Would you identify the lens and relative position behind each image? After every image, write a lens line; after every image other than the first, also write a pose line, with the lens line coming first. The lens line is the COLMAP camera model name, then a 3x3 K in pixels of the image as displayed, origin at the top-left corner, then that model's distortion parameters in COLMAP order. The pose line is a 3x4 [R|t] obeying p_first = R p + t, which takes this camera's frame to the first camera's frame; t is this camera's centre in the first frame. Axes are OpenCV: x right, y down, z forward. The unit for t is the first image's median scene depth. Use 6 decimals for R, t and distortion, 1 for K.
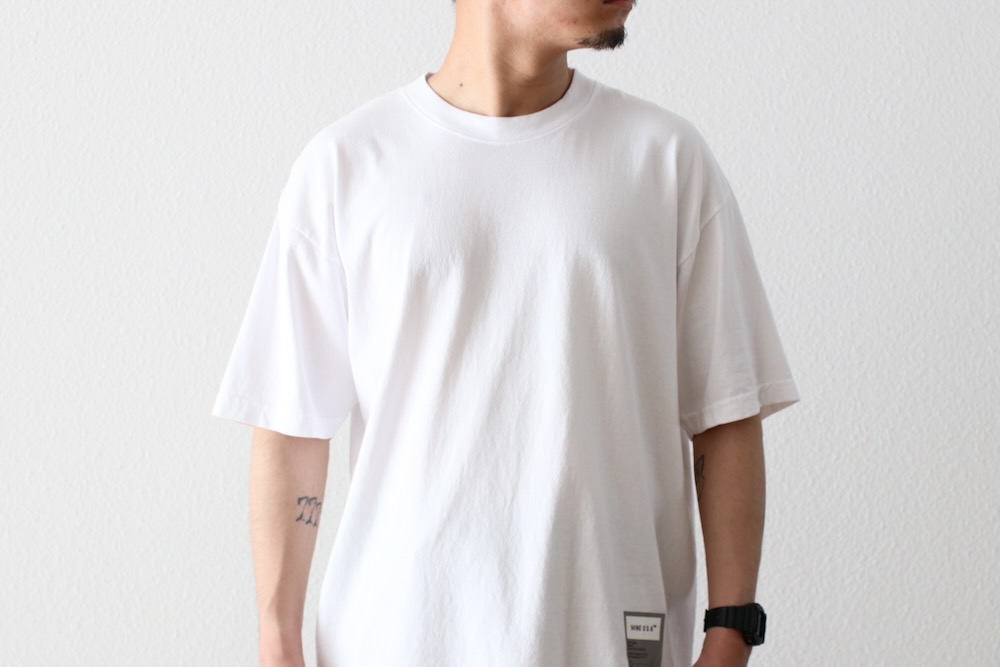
lens RADIAL K [[2551.1, 0, 526.6], [0, 2551.1, 304.6], [0, 0, 1]] dist [-0.122252, 0.000000]
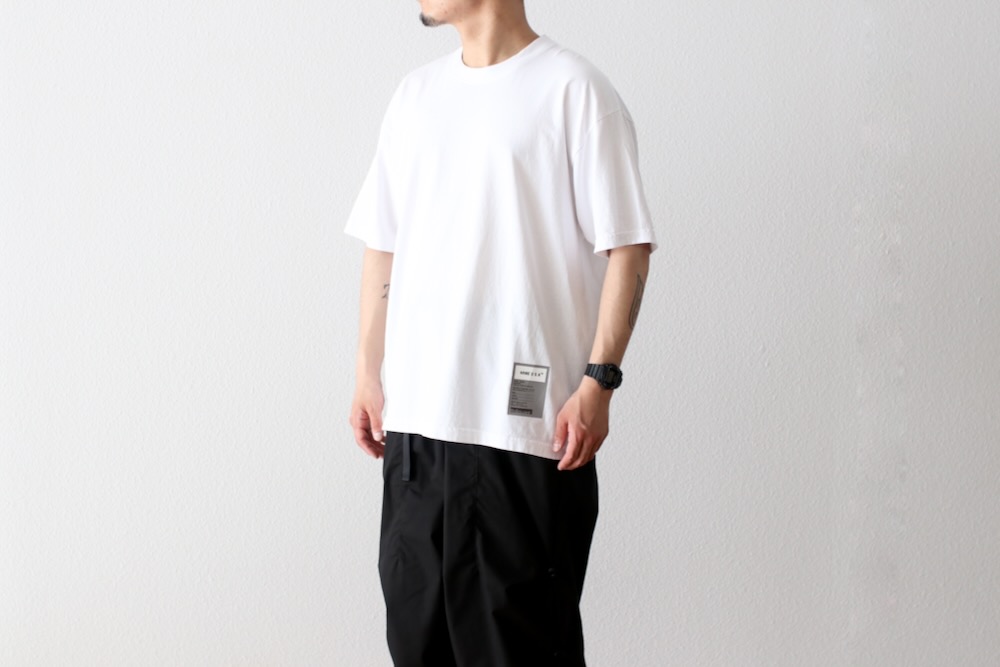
lens RADIAL K [[2551.1, 0, 498.9], [0, 2551.1, 326.6], [0, 0, 1]] dist [-0.122252, 0.000000]
pose [[0.989220, -0.016438, 0.145513, -0.215113], [0.010706, 0.999139, 0.040092, 0.027393], [-0.146047, -0.038102, 0.988544, -0.588785]]
